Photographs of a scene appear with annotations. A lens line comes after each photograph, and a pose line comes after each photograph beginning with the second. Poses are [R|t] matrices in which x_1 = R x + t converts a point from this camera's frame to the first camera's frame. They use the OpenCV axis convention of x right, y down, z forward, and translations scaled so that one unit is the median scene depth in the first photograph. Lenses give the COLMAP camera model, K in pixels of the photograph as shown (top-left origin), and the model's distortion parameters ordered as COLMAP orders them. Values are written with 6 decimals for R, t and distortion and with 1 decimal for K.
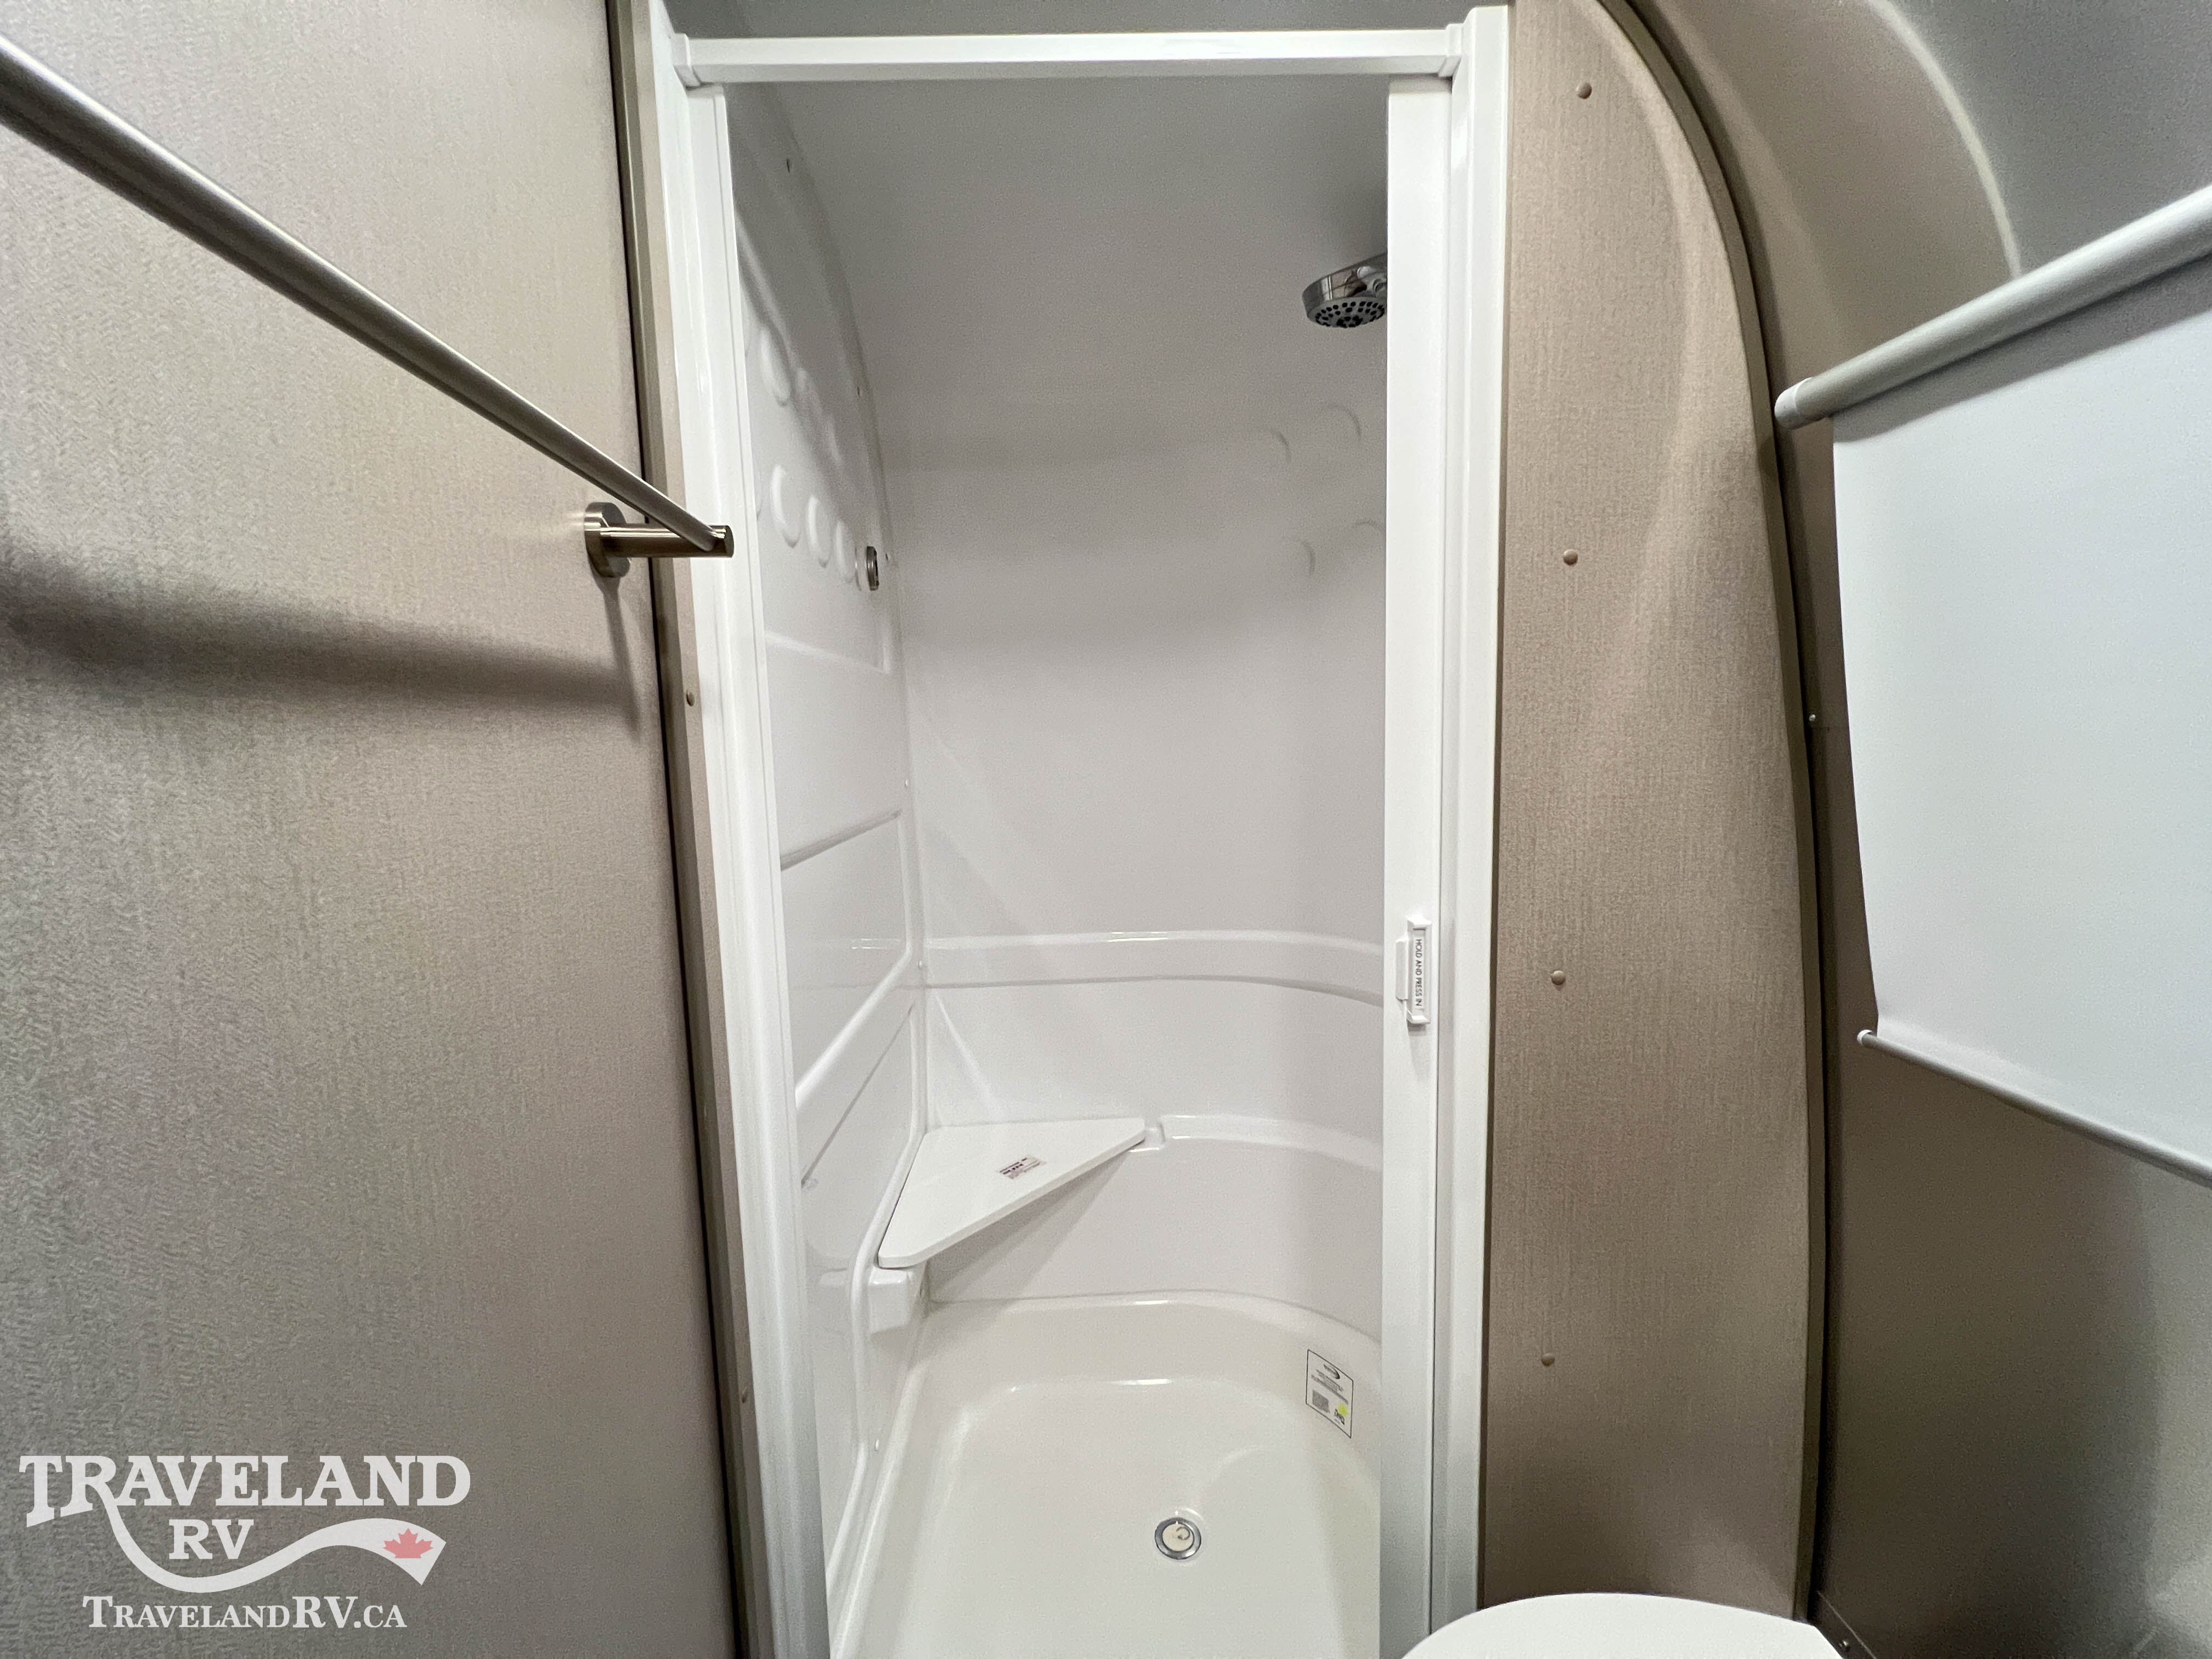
lens RADIAL K [[880.8, 0, 1089.9], [0, 880.8, 823.9], [0, 0, 1]] dist [-0.000685, 0.000098]
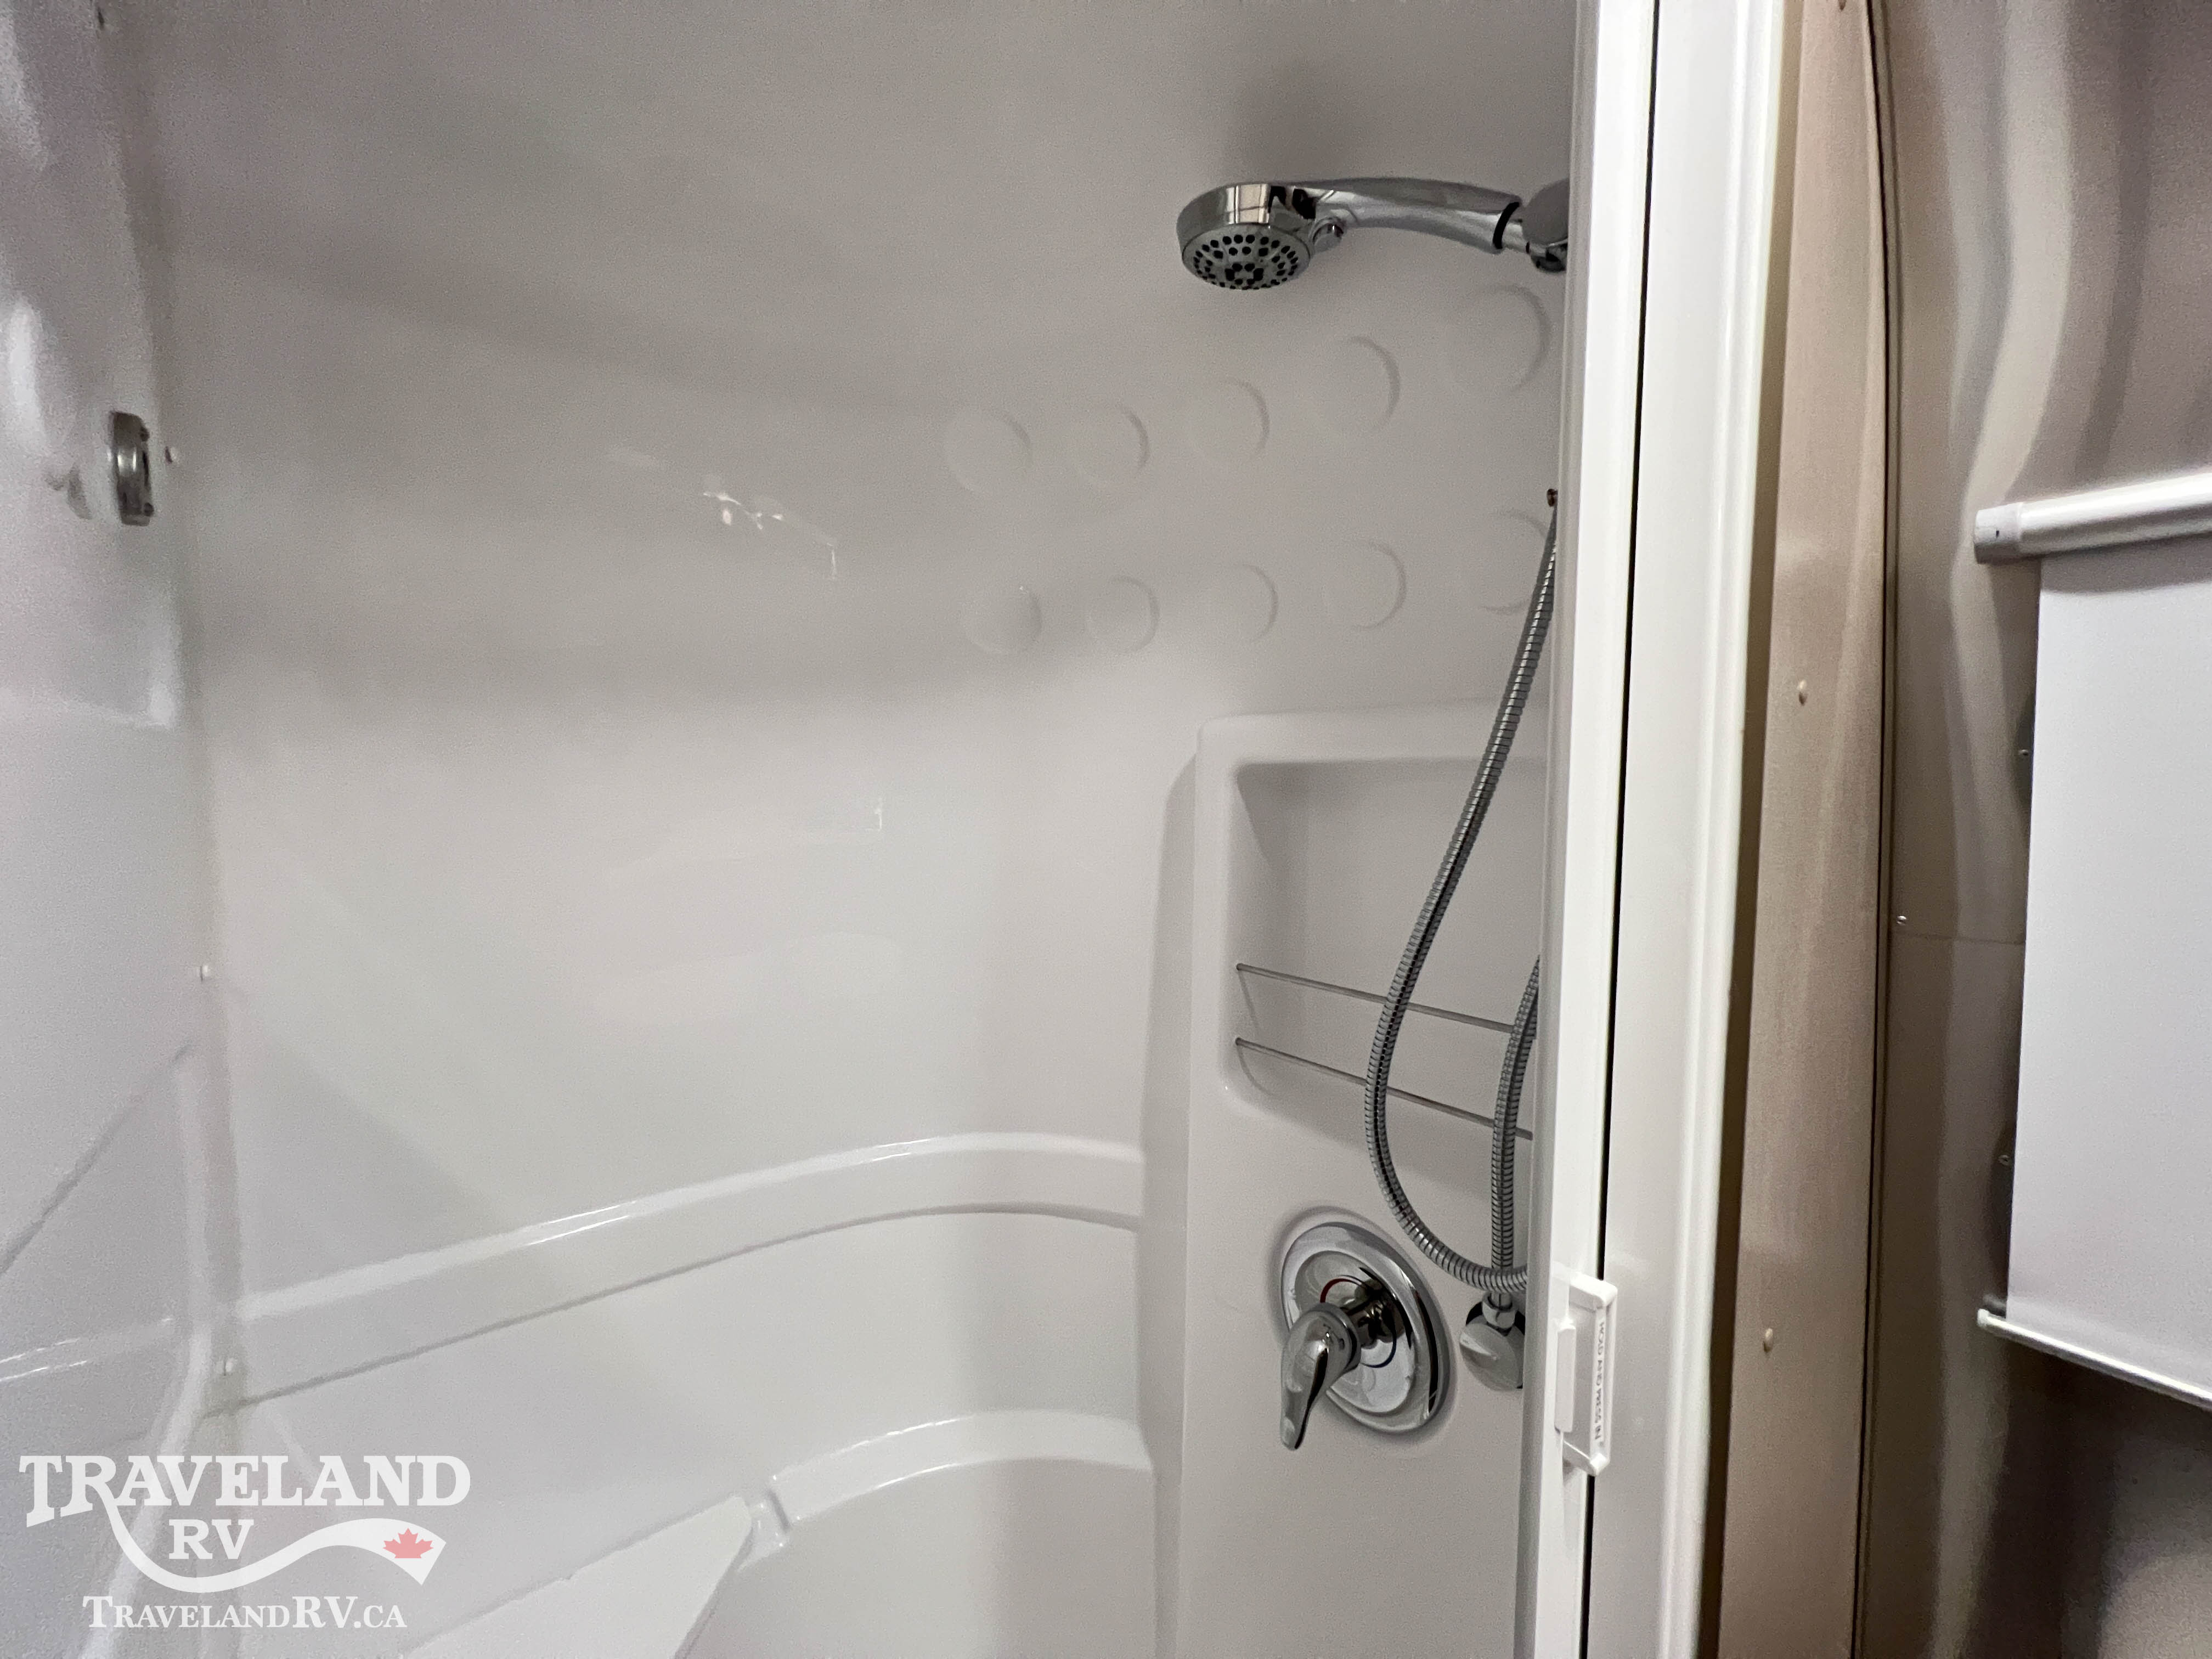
lens RADIAL K [[880.8, 0, 1103.6], [0, 880.8, 824.2], [0, 0, 1]] dist [-0.000685, 0.000098]
pose [[0.800679, 0.014073, 0.598928, -0.121469], [0.025833, 0.997983, -0.057985, -0.089908], [-0.598536, 0.061900, 0.798701, 0.397975]]
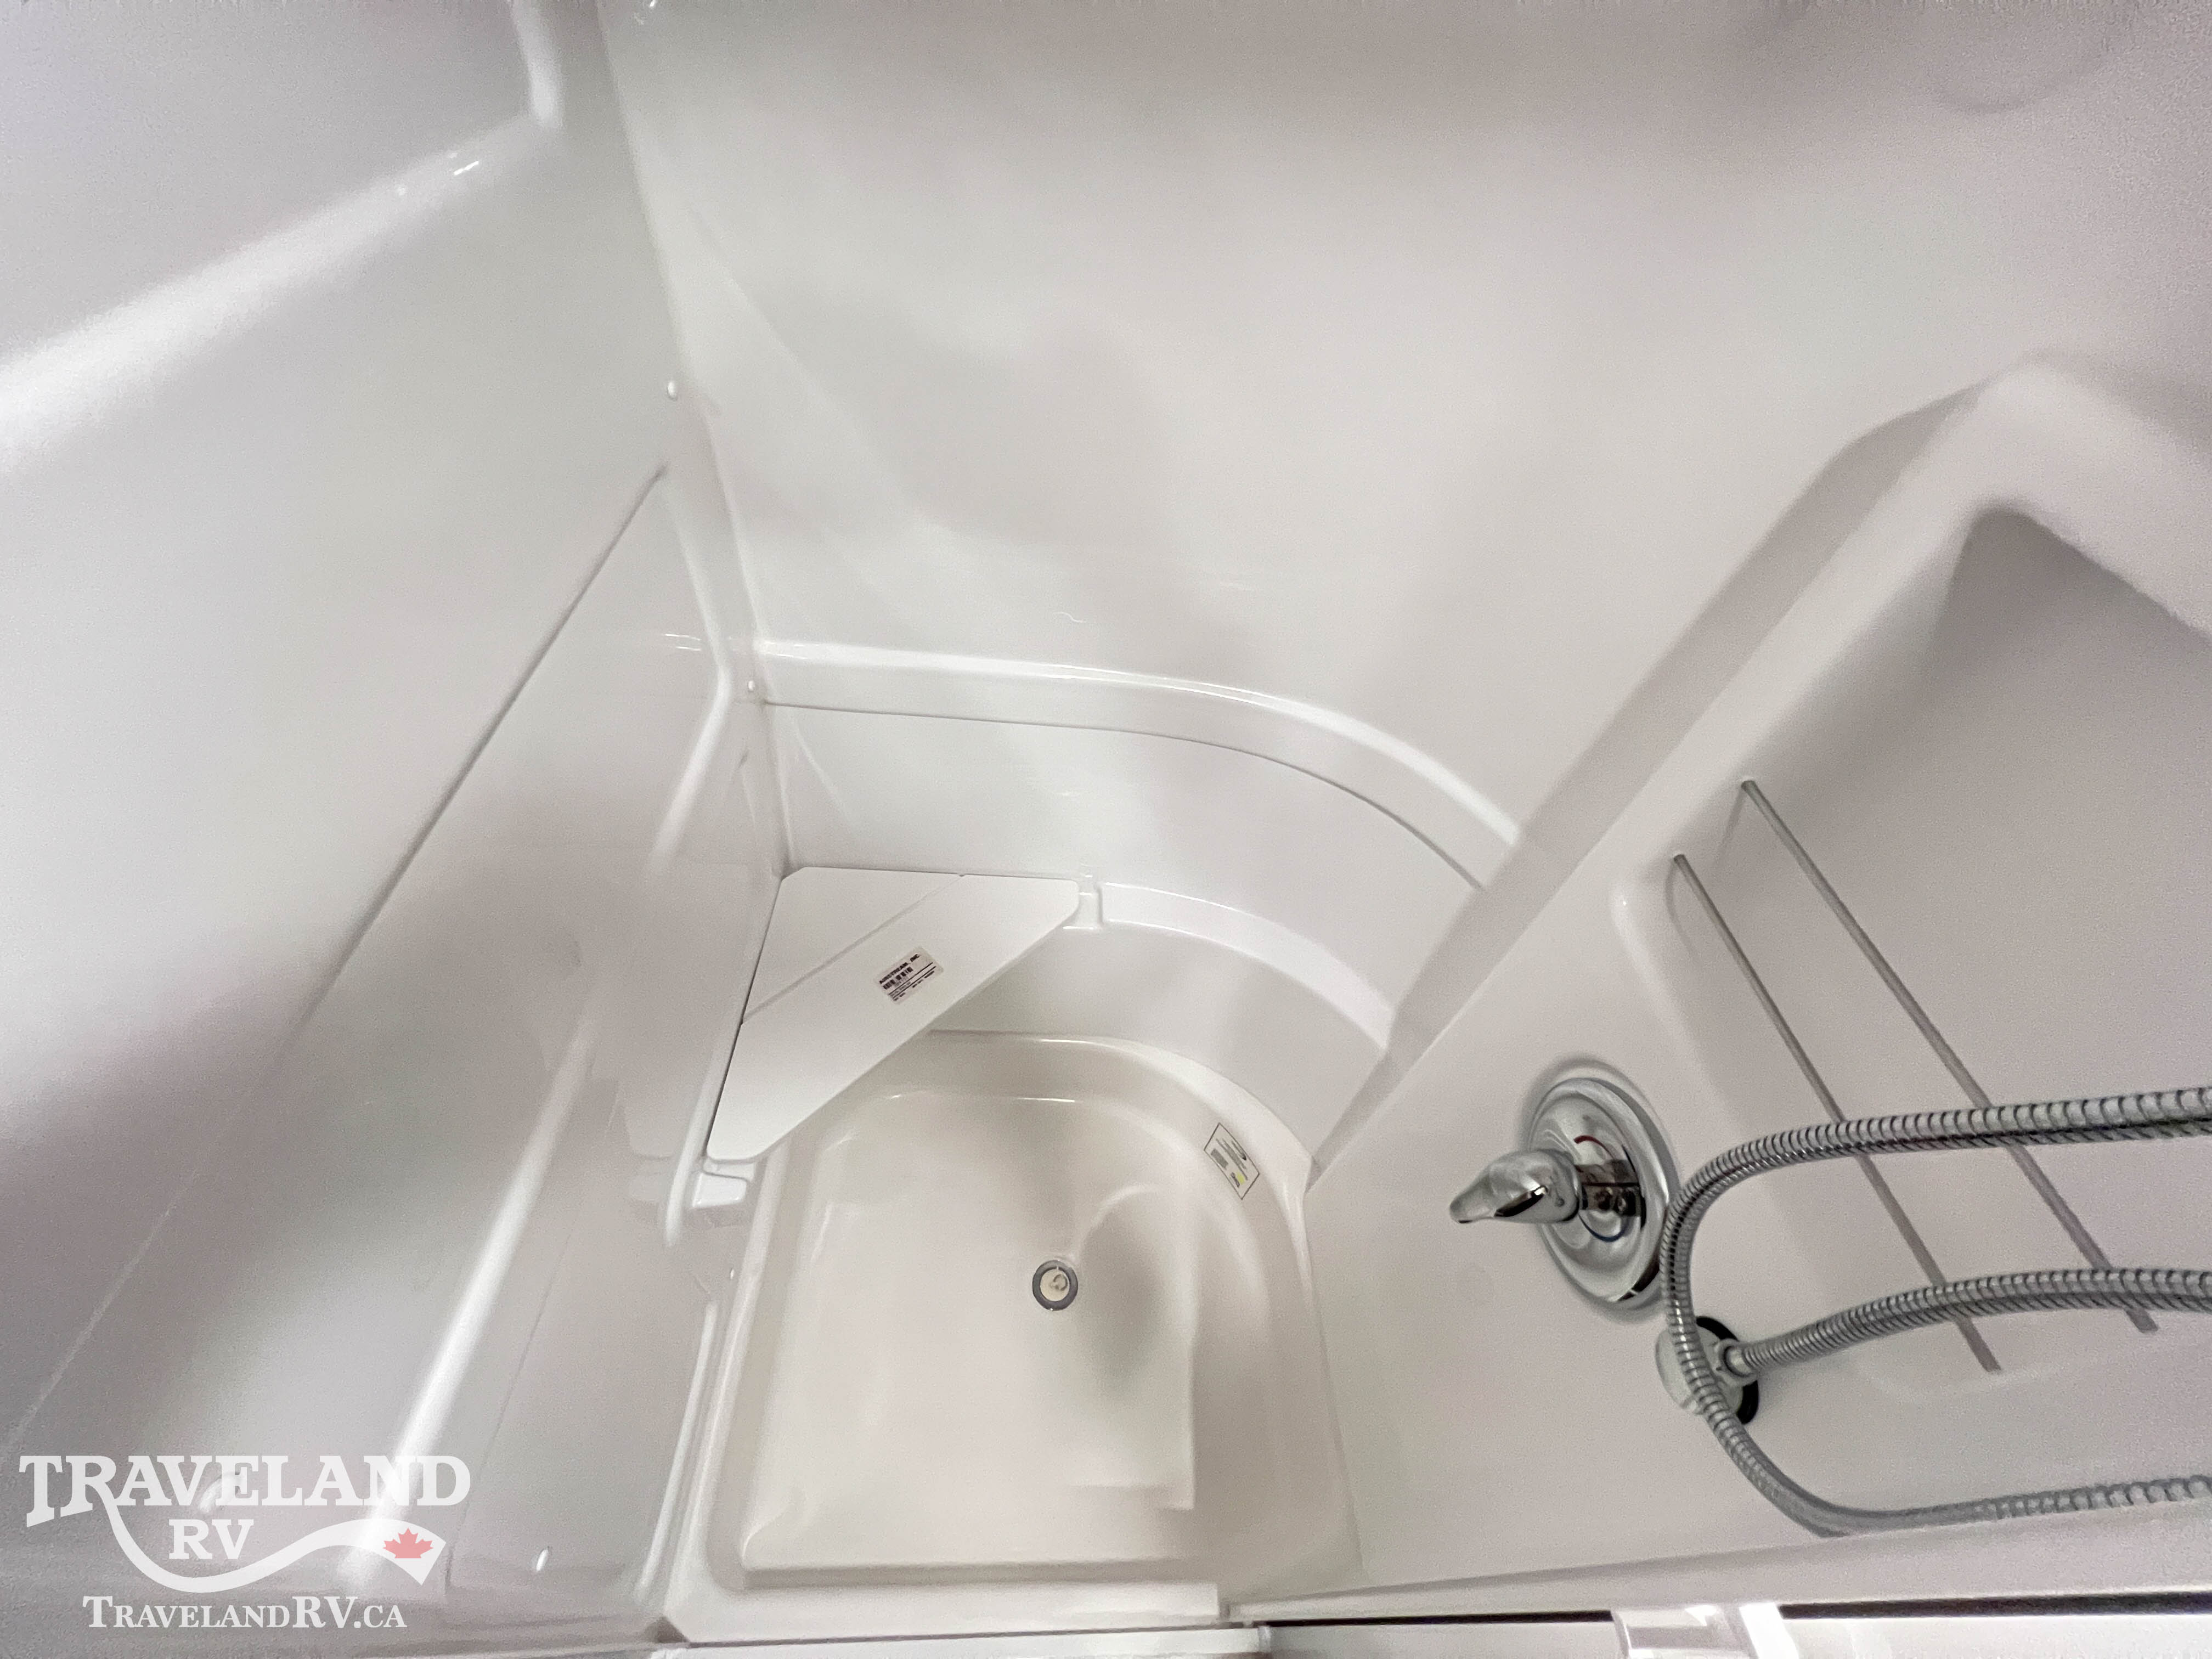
lens RADIAL K [[880.8, 0, 1090.3], [0, 880.8, 829.2], [0, 0, 1]] dist [-0.000685, 0.000098]
pose [[0.989293, 0.098491, 0.107700, -0.018047], [-0.145066, 0.744449, 0.651729, -0.223682], [-0.015988, -0.660375, 0.750766, 0.524579]]
